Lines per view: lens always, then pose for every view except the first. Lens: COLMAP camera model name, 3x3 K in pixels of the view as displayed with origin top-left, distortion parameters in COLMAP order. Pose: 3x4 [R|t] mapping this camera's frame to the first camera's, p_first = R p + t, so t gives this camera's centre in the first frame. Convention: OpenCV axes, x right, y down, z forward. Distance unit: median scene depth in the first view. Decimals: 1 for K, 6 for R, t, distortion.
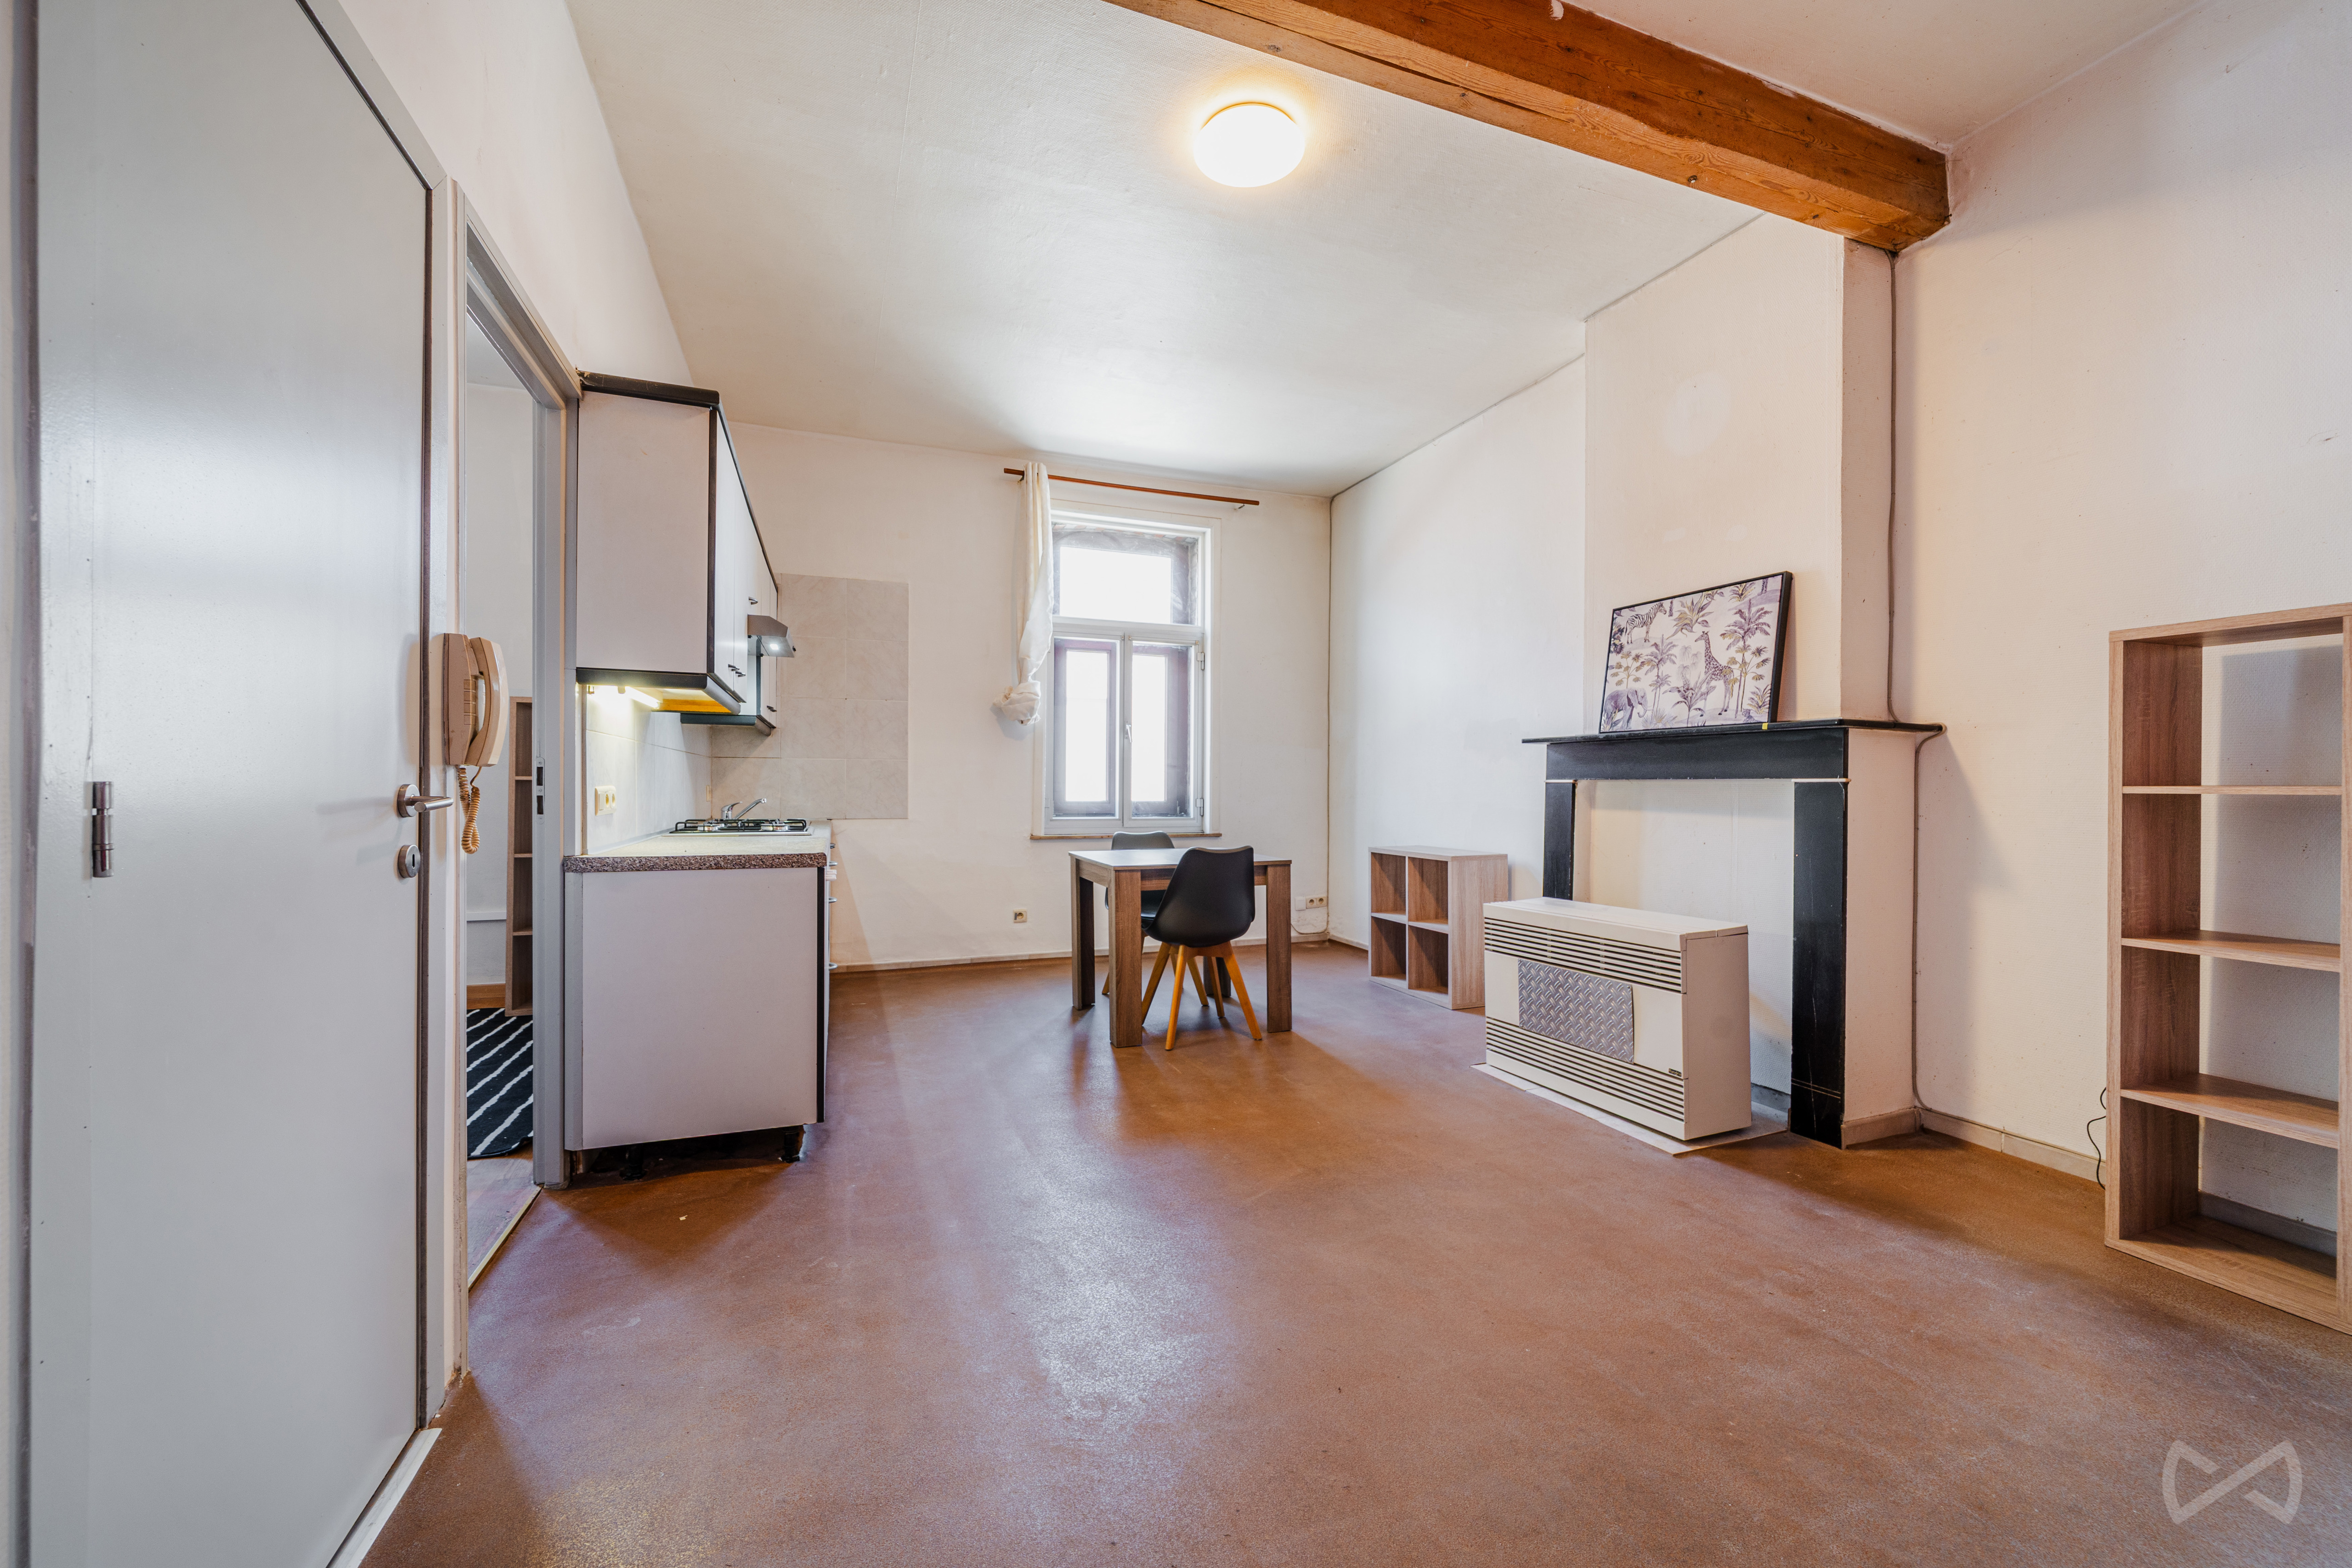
lens RADIAL K [[900.7, 0, 1170.5], [0, 900.7, 792.2], [0, 0, 1]] dist [0.010473, -0.002712]
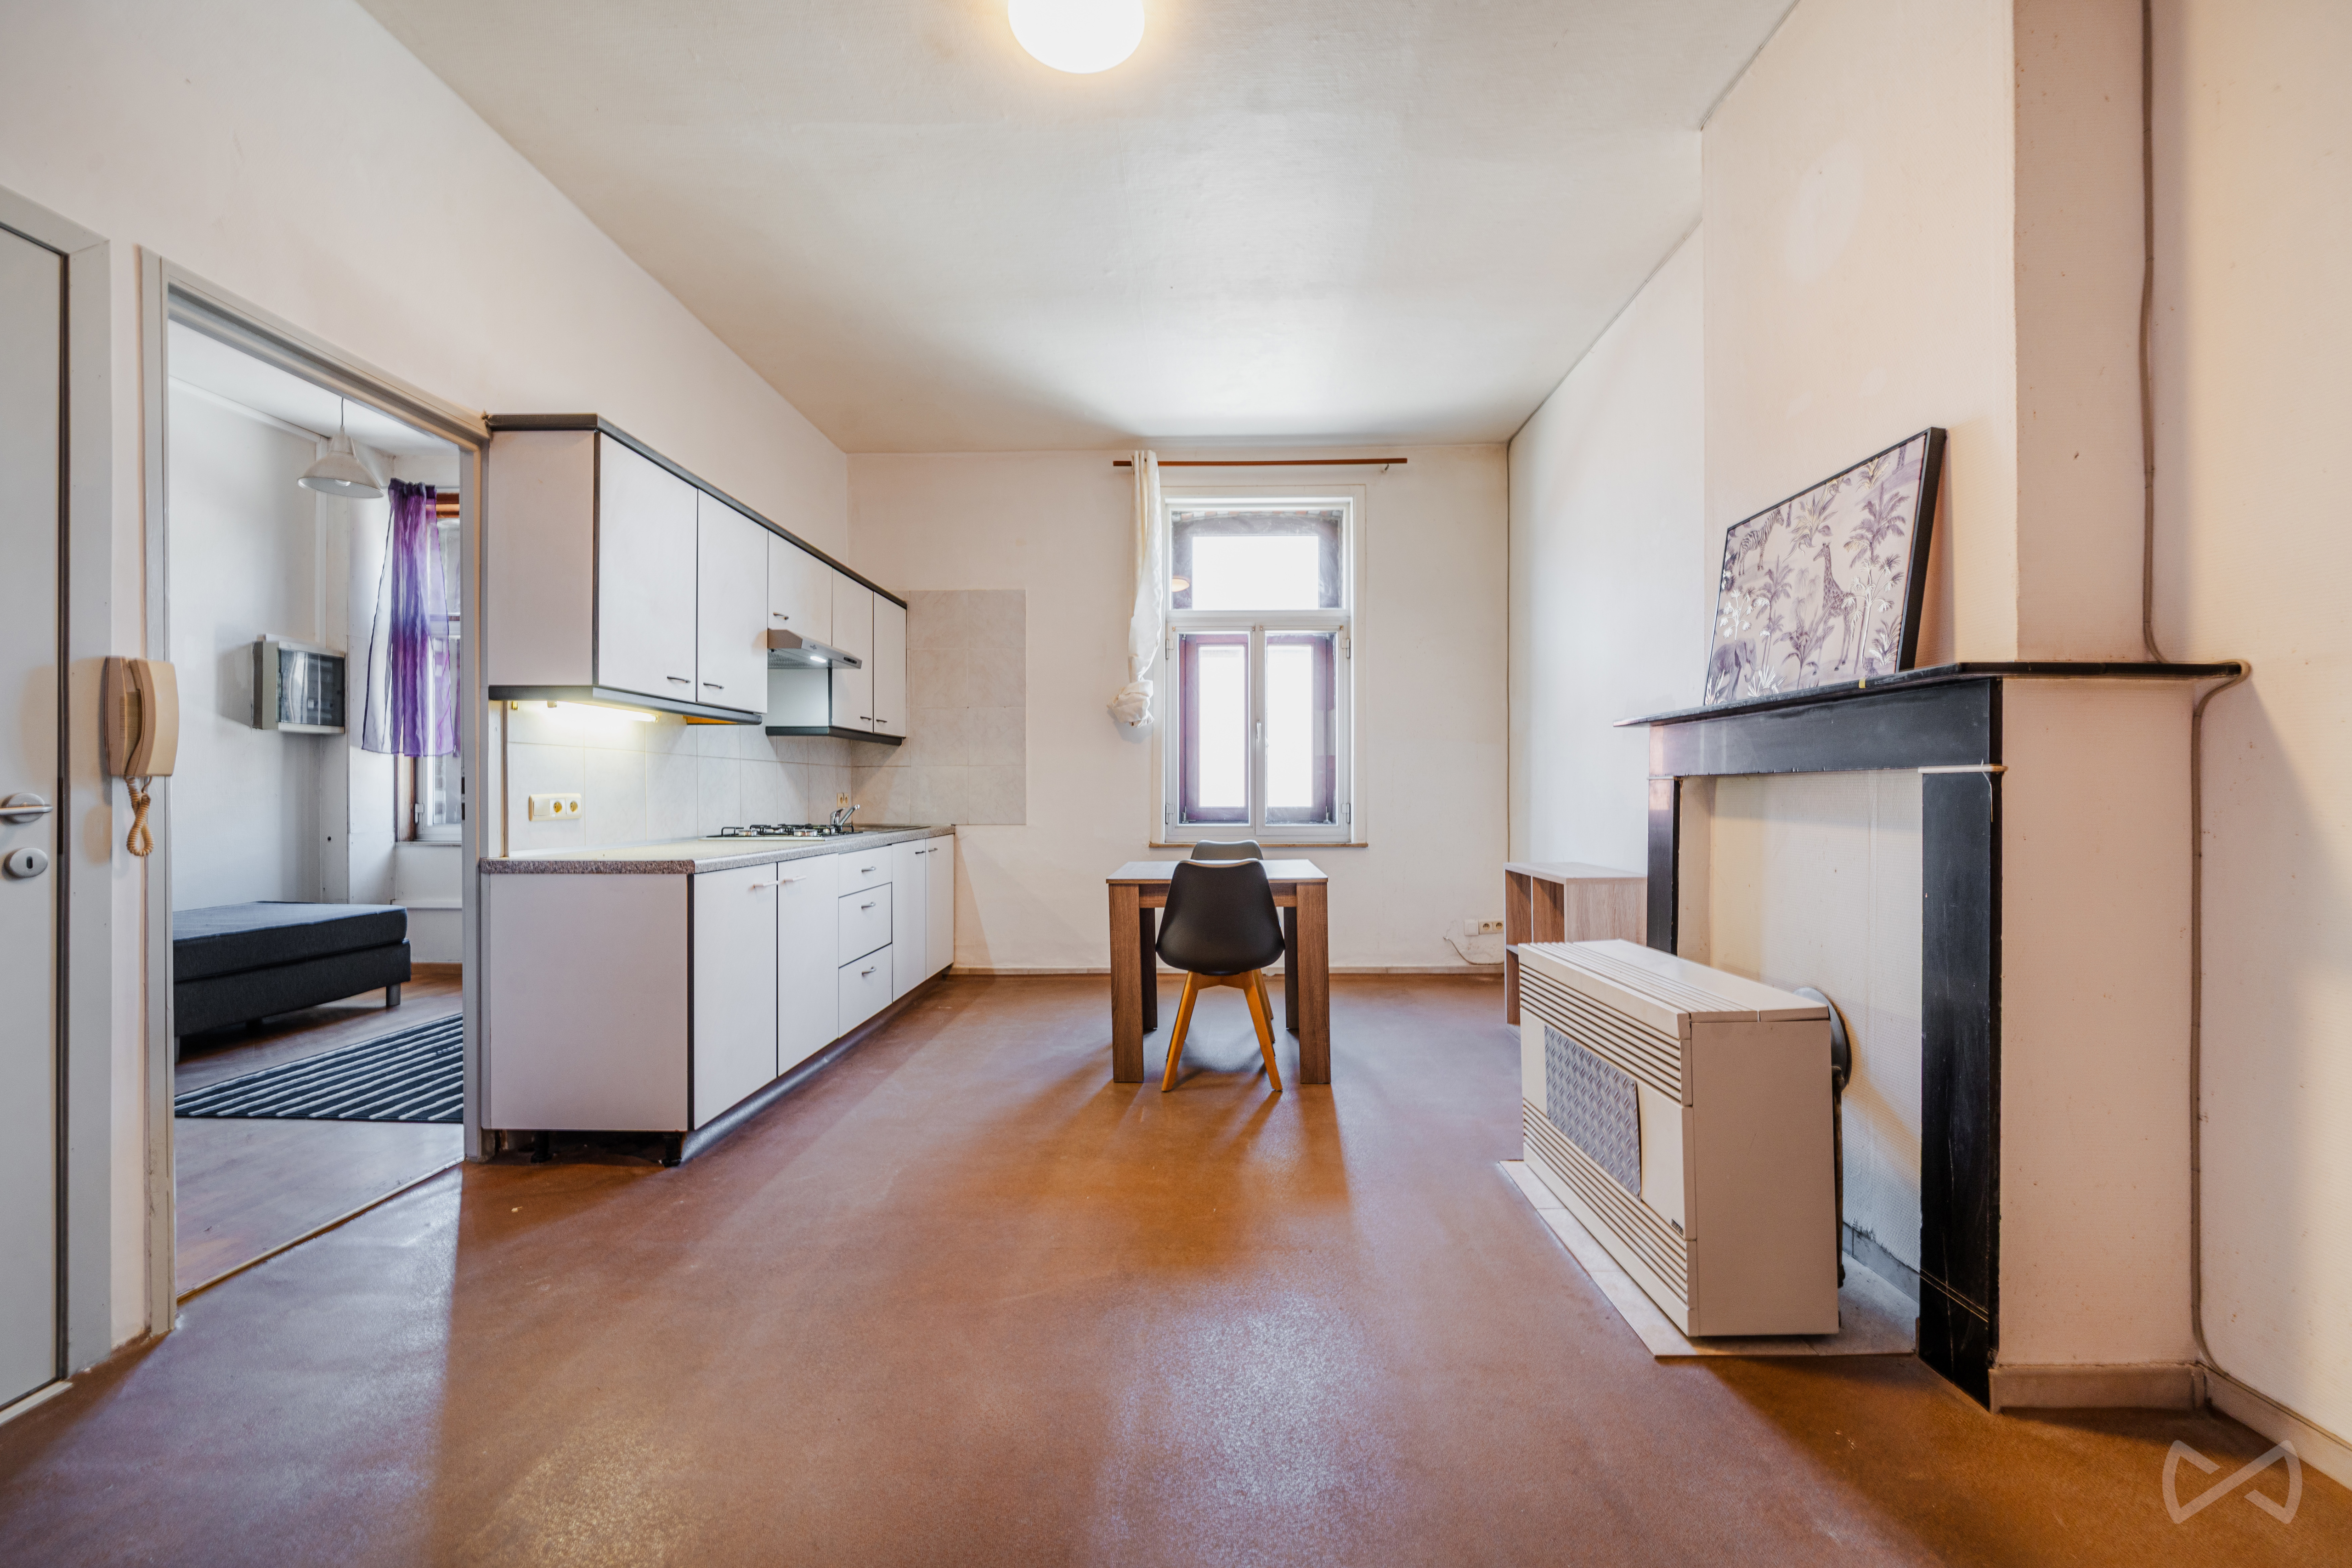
lens RADIAL K [[900.7, 0, 1178.0], [0, 900.7, 790.0], [0, 0, 1]] dist [0.010473, -0.002712]
pose [[0.928185, -0.008922, -0.372013, 0.403102], [0.005794, 0.999938, -0.009525, 0.002553], [0.372075, 0.006686, 0.928179, 0.228075]]
